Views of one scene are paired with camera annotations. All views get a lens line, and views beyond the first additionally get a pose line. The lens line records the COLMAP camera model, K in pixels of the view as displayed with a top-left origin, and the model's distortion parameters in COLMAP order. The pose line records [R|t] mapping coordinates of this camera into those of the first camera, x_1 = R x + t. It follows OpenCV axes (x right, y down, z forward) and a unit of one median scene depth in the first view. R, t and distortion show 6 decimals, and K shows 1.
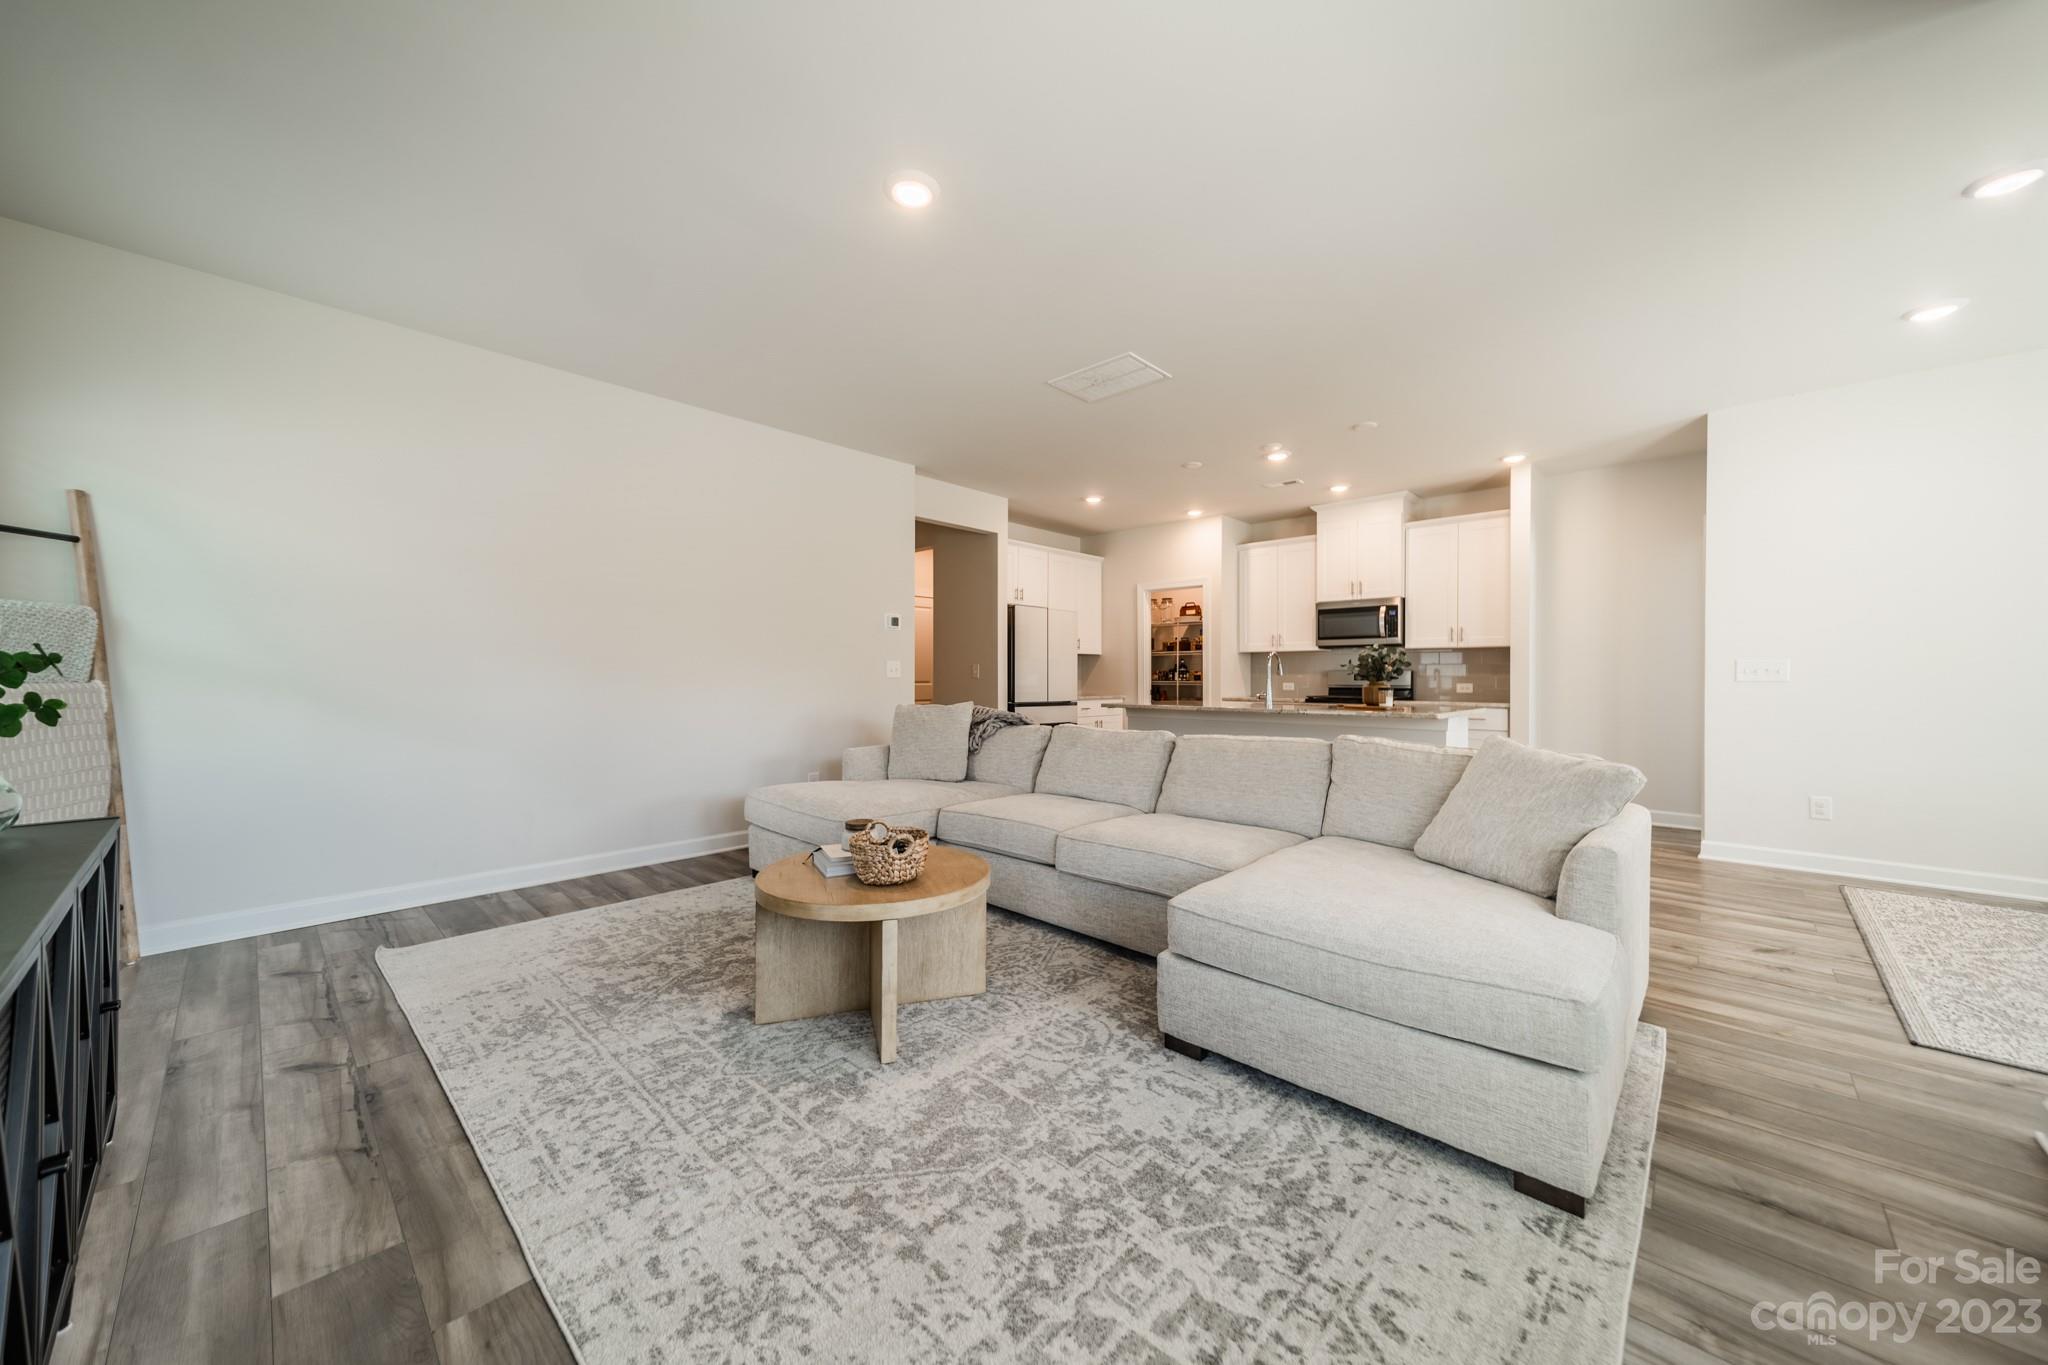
lens RADIAL K [[738.3, 0, 1042.9], [0, 738.3, 681.9], [0, 0, 1]] dist [0.005006, -0.000079]
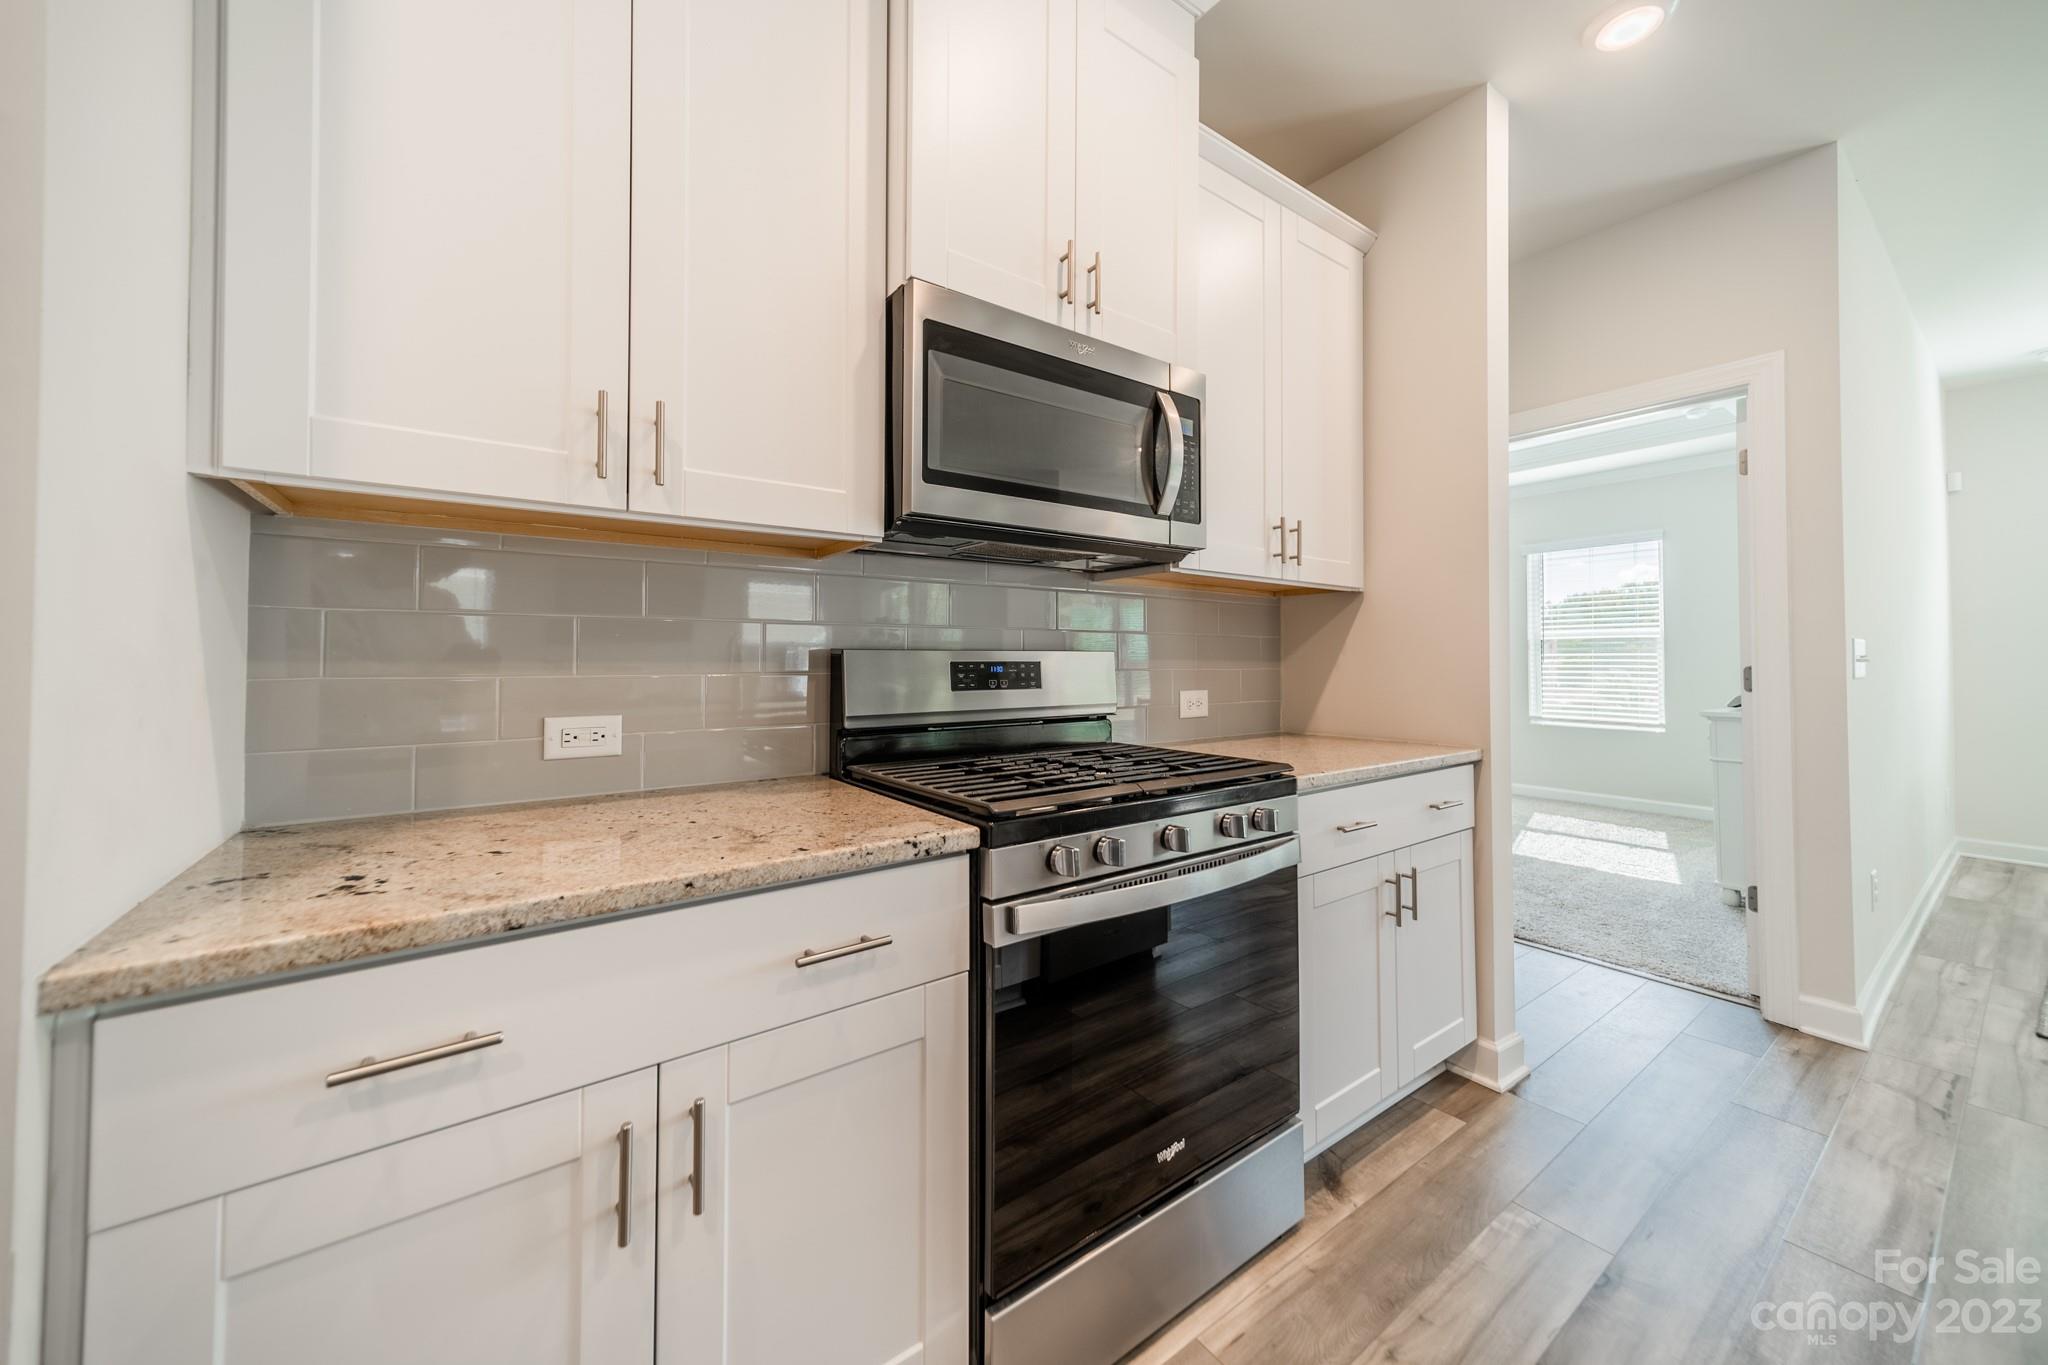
lens RADIAL K [[738.3, 0, 1012.2], [0, 738.3, 645.4], [0, 0, 1]] dist [0.005006, -0.000079]
pose [[0.185550, 0.013517, 0.982542, 0.218946], [0.005821, 0.999873, -0.014855, -0.014405], [-0.982618, 0.008476, 0.185447, 1.061124]]
